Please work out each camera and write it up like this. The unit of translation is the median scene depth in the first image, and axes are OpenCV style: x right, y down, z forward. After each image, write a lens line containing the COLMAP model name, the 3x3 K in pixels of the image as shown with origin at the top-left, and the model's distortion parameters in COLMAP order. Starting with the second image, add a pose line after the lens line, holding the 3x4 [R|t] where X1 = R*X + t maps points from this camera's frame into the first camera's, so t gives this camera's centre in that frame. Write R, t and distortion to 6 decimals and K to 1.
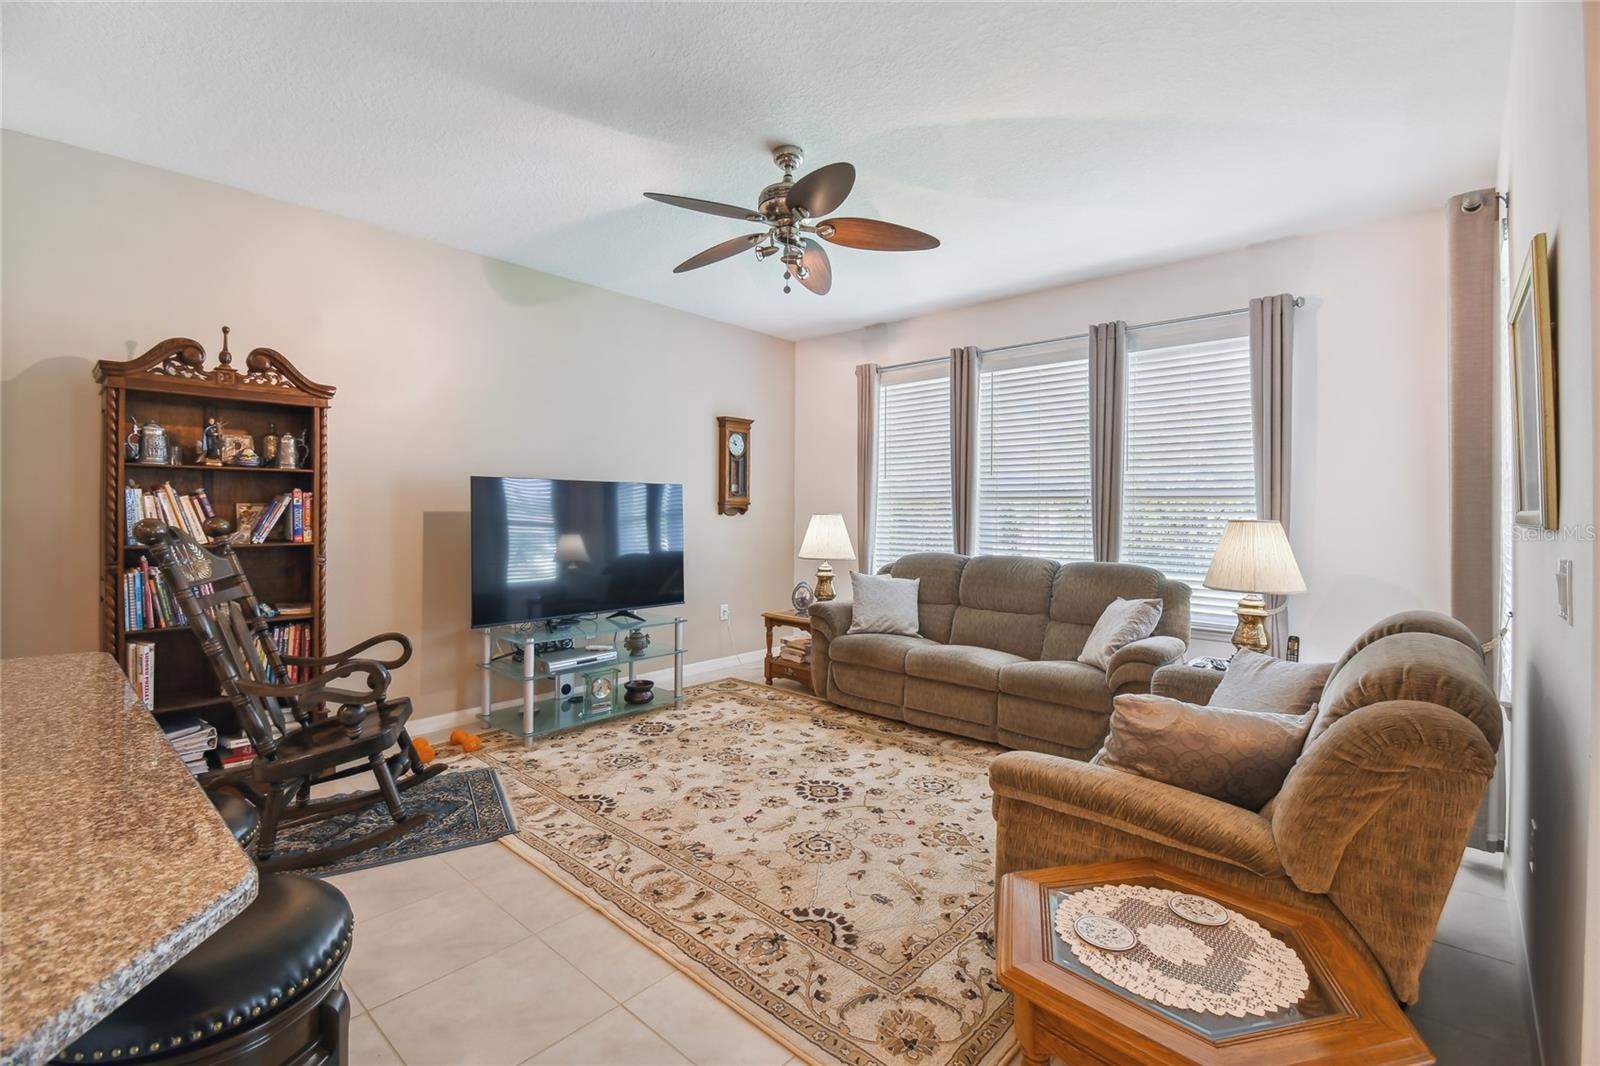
lens RADIAL K [[705.8, 0, 799.7], [0, 705.8, 510.3], [0, 0, 1]] dist [0.030050, -0.028022]
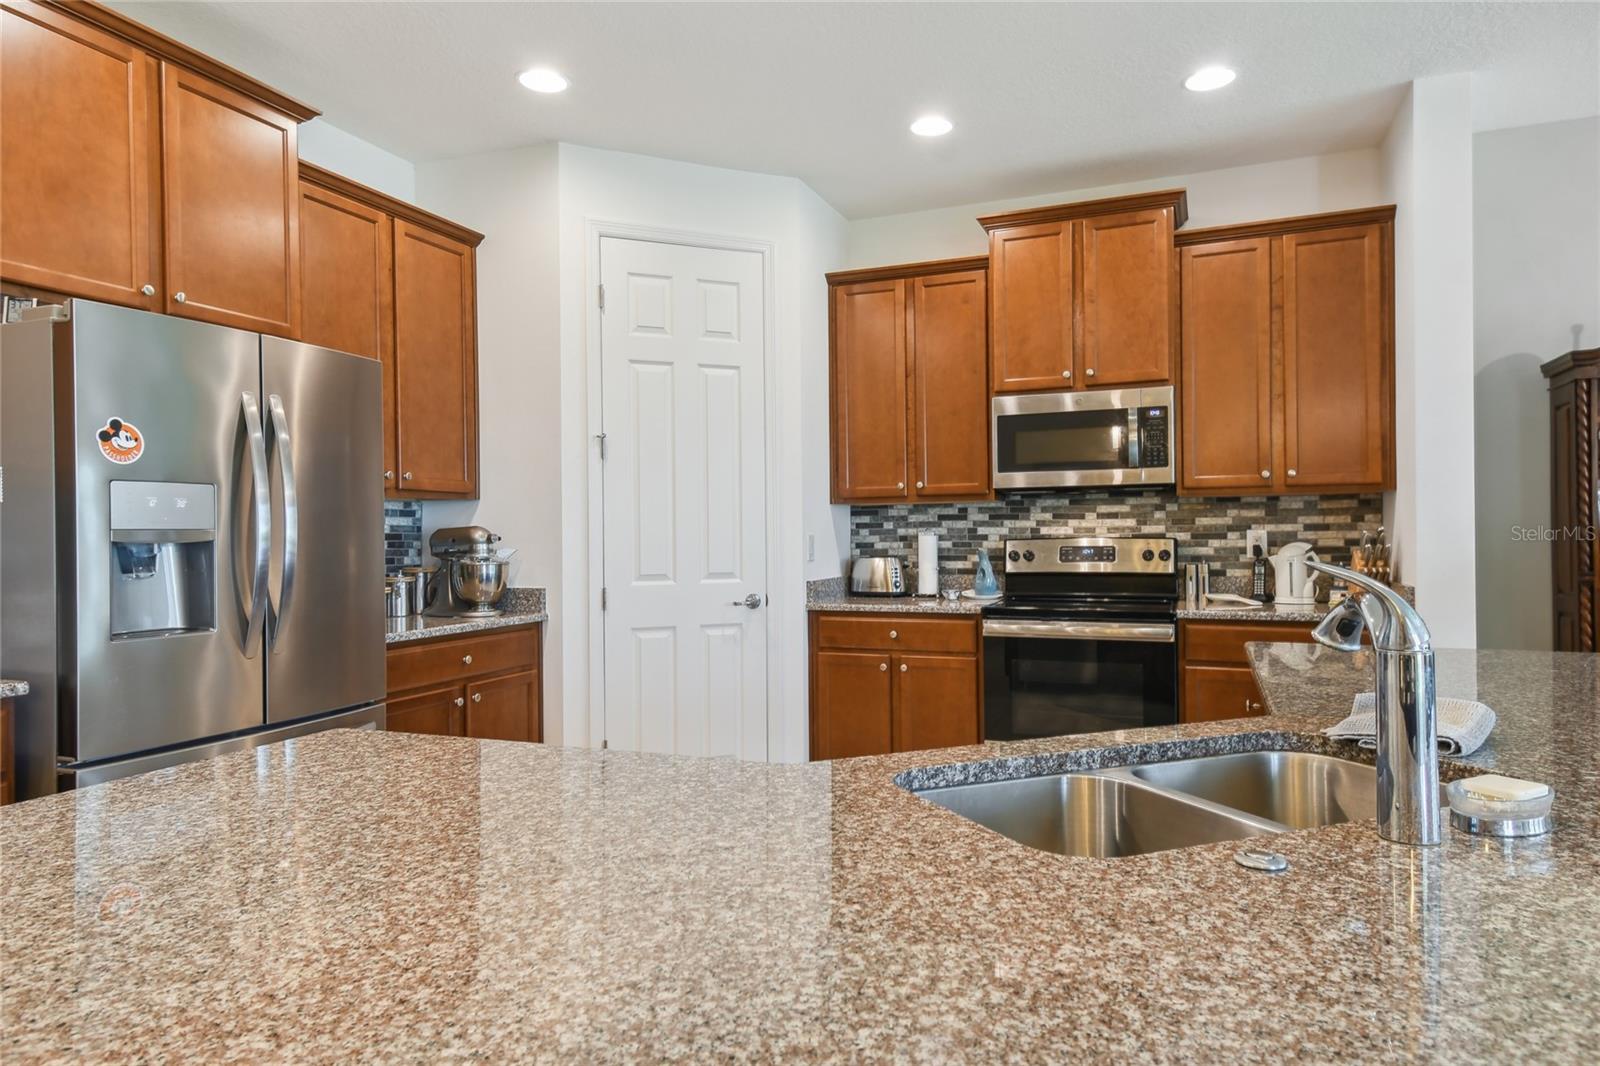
lens RADIAL K [[1008.6, 0, 800.0], [0, 1008.6, 533.0], [0, 0, 1]] dist [0.046892, -0.002475]
pose [[0.349271, -0.013142, -0.936930, -0.075133], [0.014762, 0.999855, -0.008522, 0.015774], [0.936905, -0.010854, 0.349414, -0.338844]]
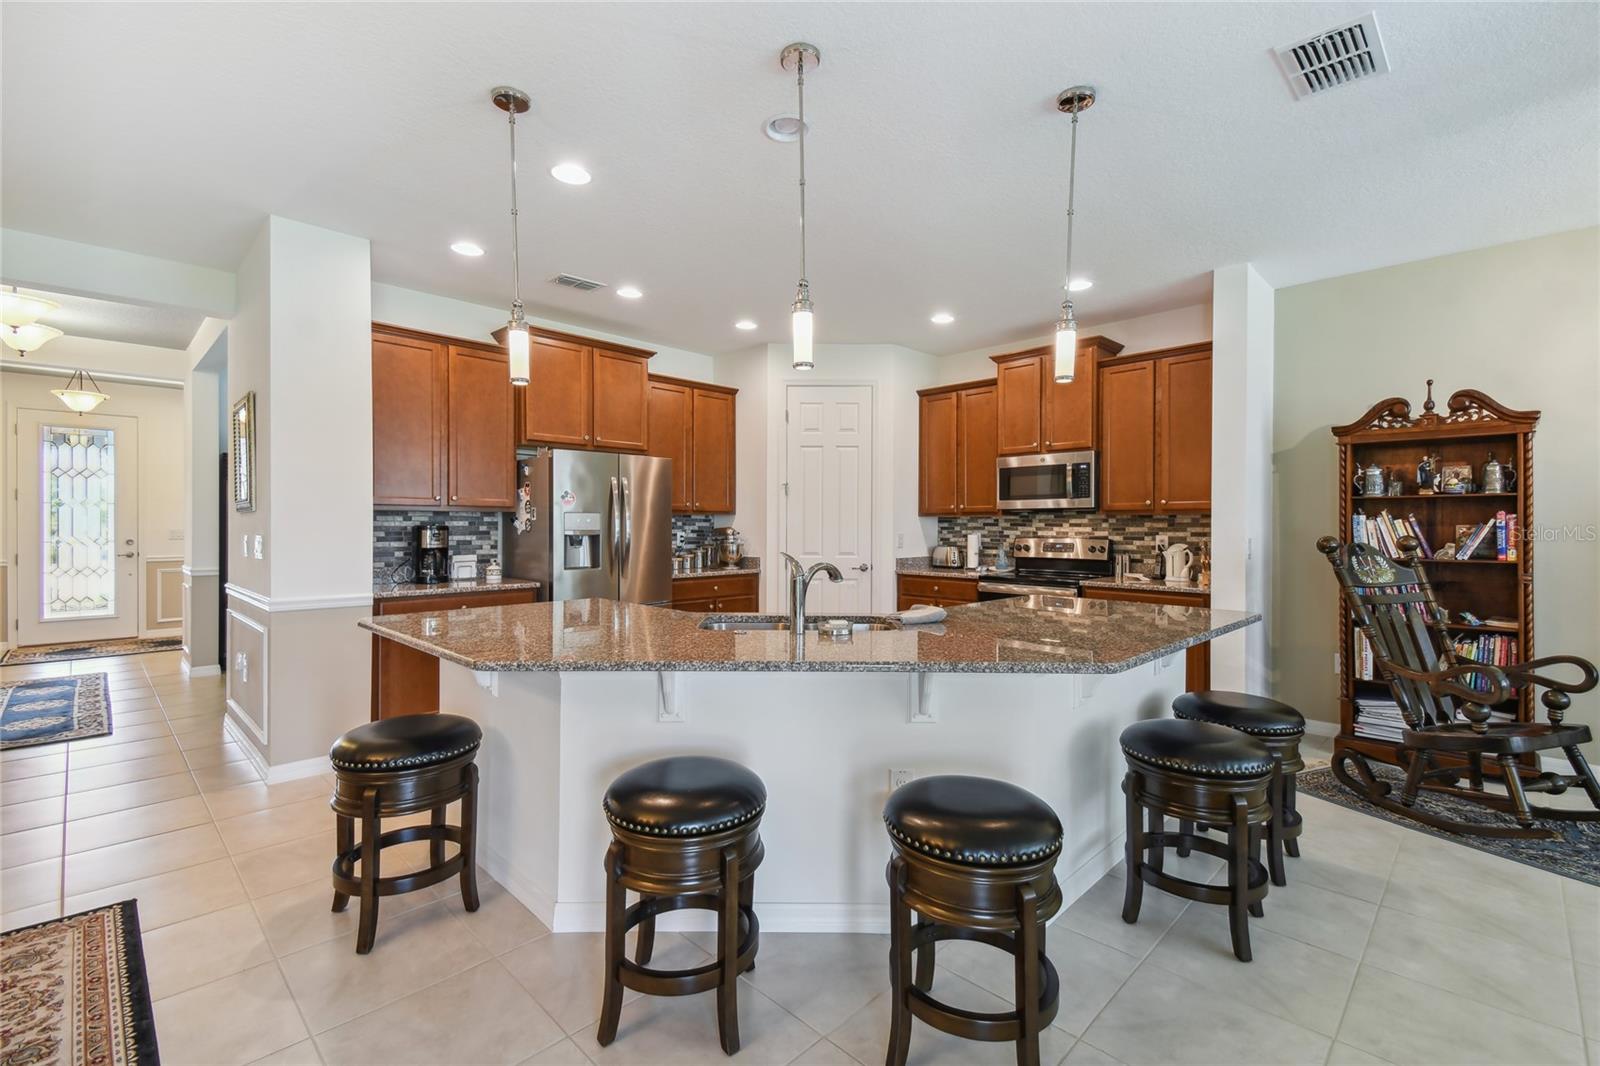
lens RADIAL K [[701.9, 0, 795.9], [0, 701.9, 524.1], [0, 0, 1]] dist [0.050454, -0.027384]
pose [[-0.052340, -0.010781, -0.998571, 0.438067], [-0.001335, 0.999942, -0.010726, 0.002603], [0.998628, 0.000771, -0.052351, -0.015952]]
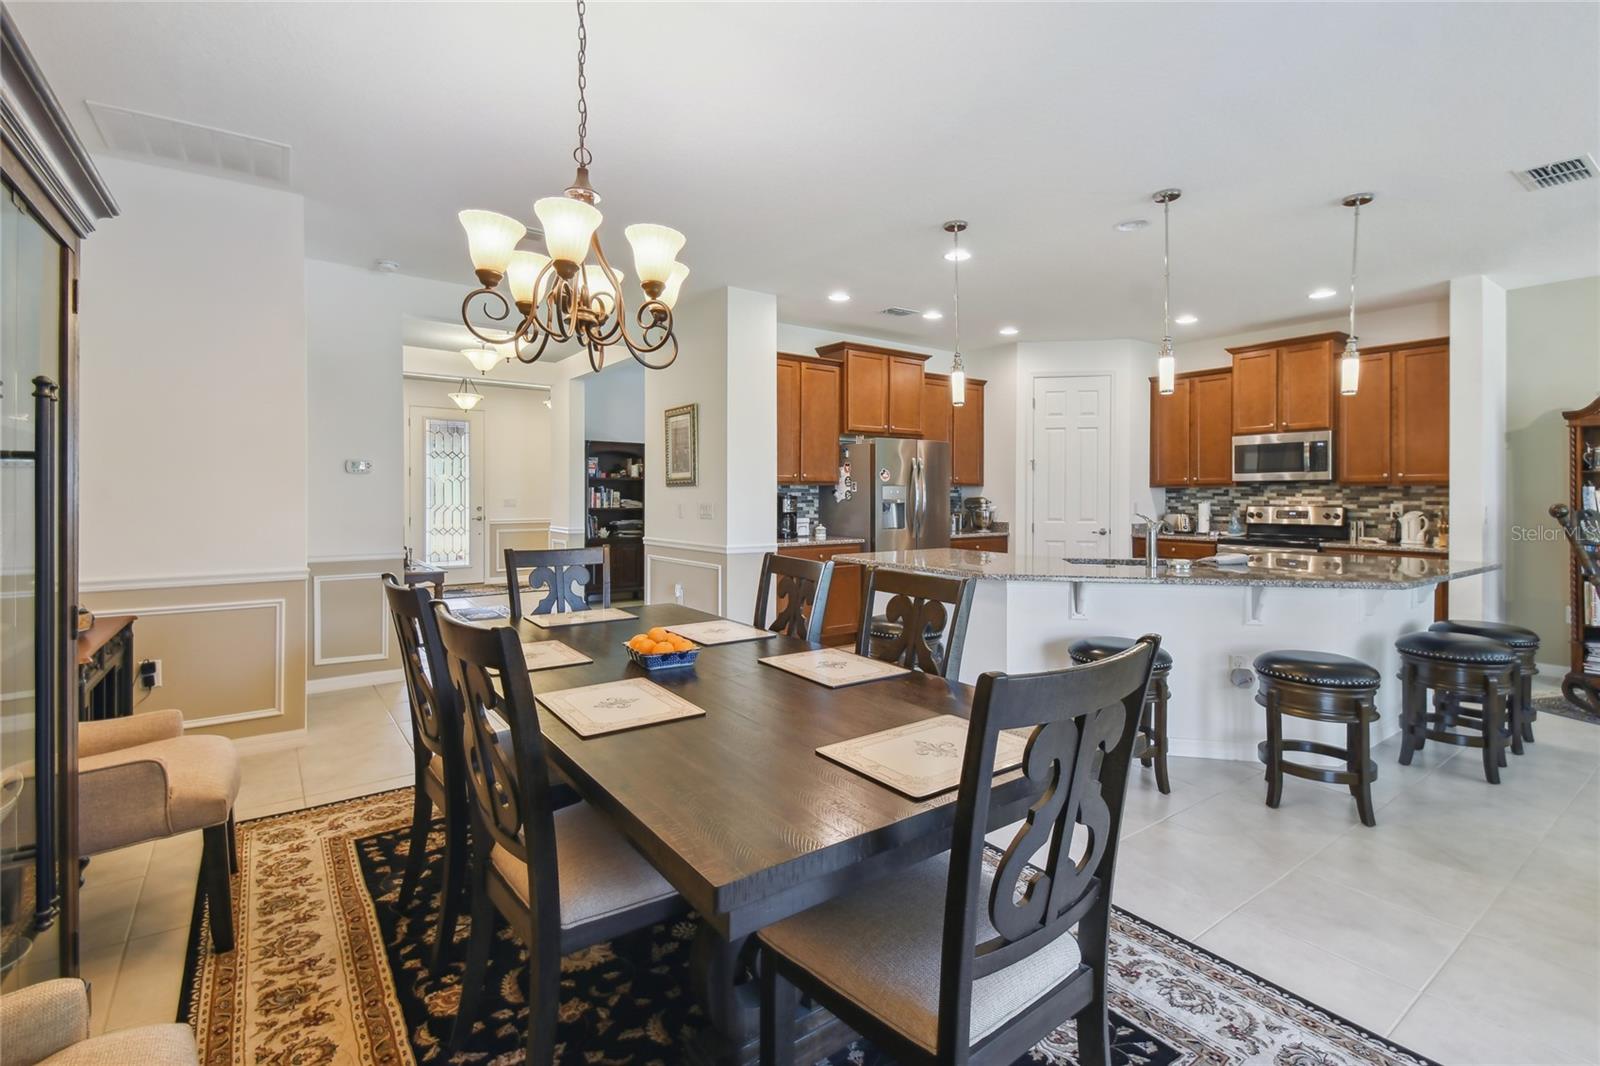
lens RADIAL K [[730.0, 0, 804.5], [0, 730.0, 494.1], [0, 0, 1]] dist [0.057461, -0.032049]
pose [[-0.203745, -0.010163, -0.978971, 0.952769], [-0.001793, 0.999948, -0.010007, 0.006097], [0.979022, -0.000283, -0.203753, -0.352817]]
